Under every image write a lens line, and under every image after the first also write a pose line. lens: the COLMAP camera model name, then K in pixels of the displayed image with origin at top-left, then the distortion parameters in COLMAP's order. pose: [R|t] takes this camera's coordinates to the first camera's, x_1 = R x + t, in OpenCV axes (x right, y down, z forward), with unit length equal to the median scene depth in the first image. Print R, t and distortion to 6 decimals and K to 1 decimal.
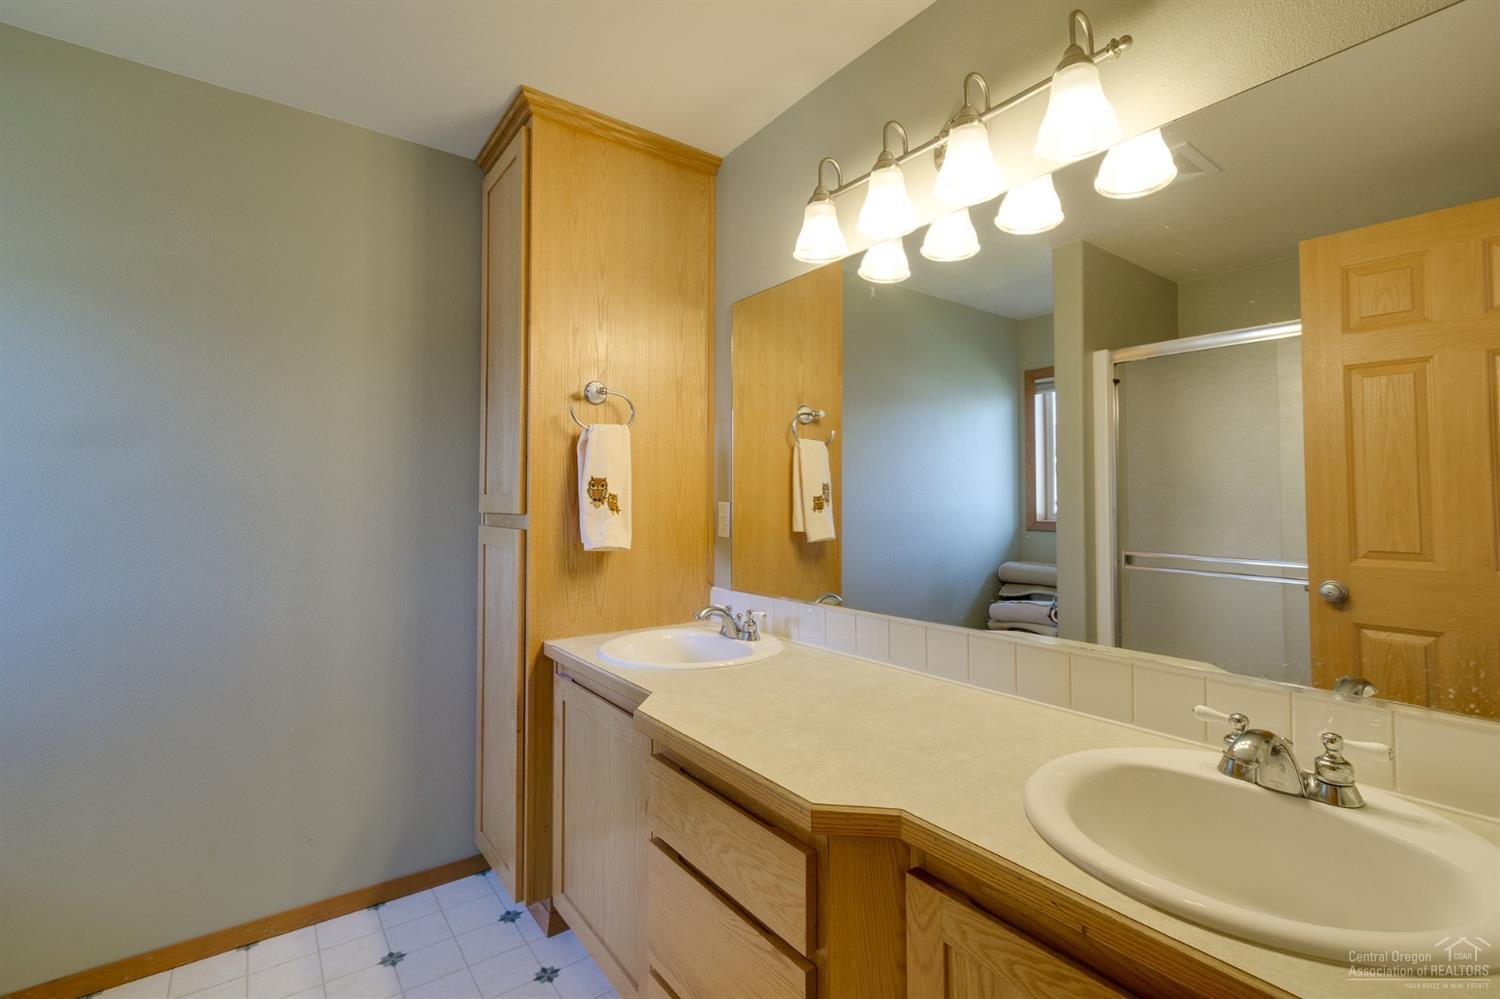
lens RADIAL K [[671.4, 0, 750.0], [0, 671.4, 495.9], [0, 0, 1]] dist [0.000541, -0.000331]
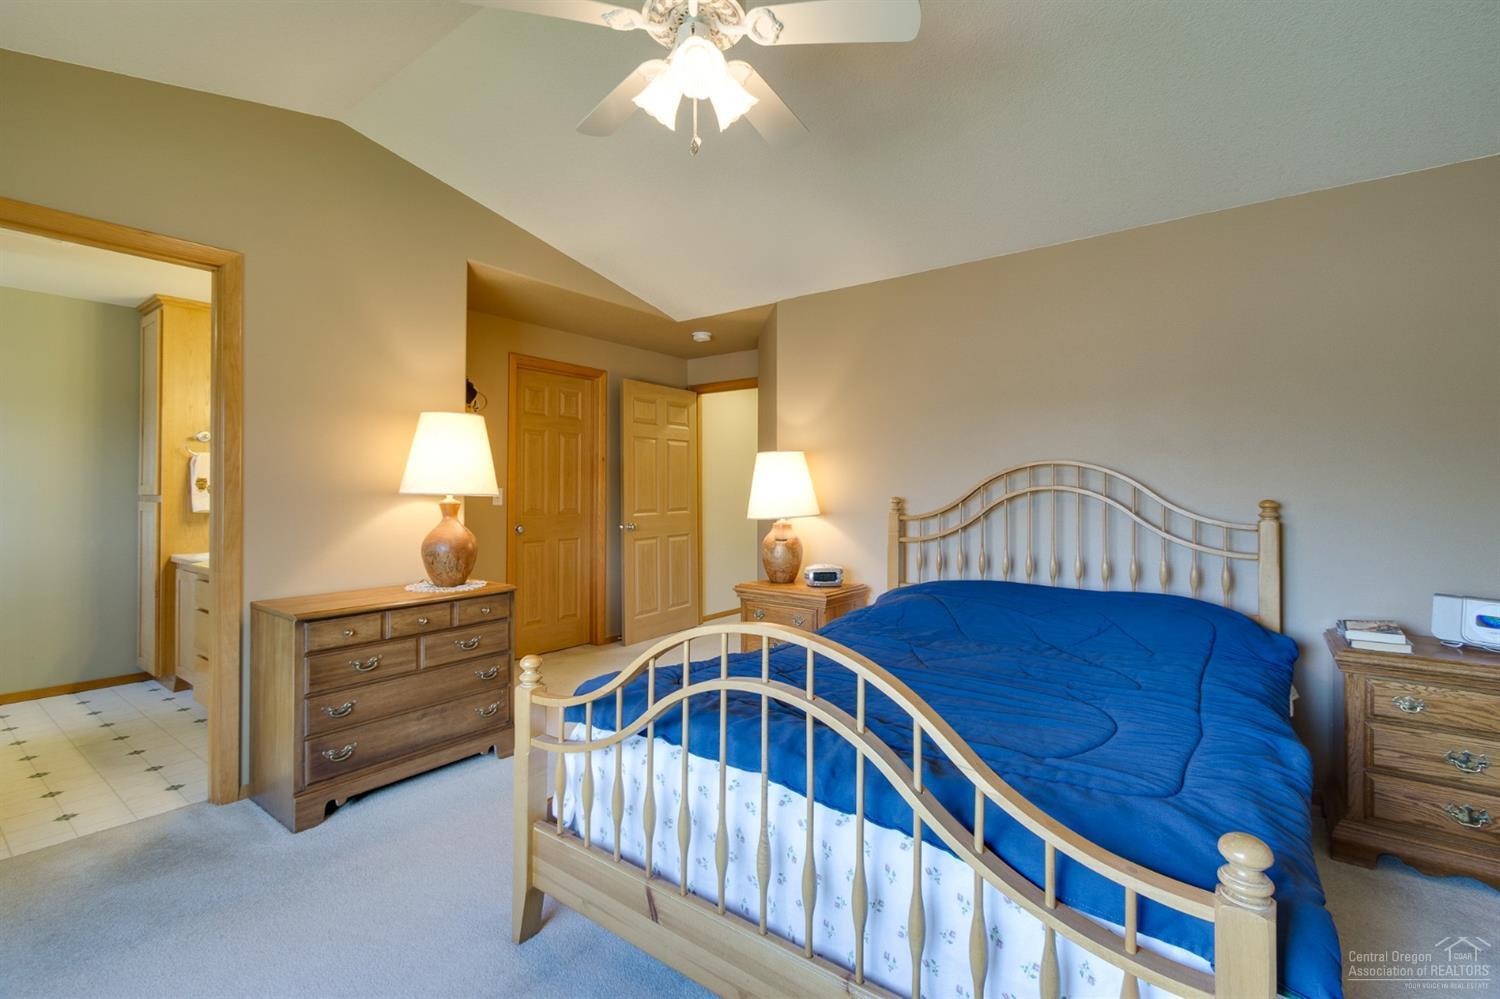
lens RADIAL K [[671.4, 0, 749.7], [0, 671.4, 492.5], [0, 0, 1]] dist [0.000541, -0.000331]
pose [[0.961469, -0.000605, 0.274912, 0.856852], [-0.002672, 0.999930, 0.011544, -0.009637], [-0.274900, -0.011833, 0.961400, -1.519804]]
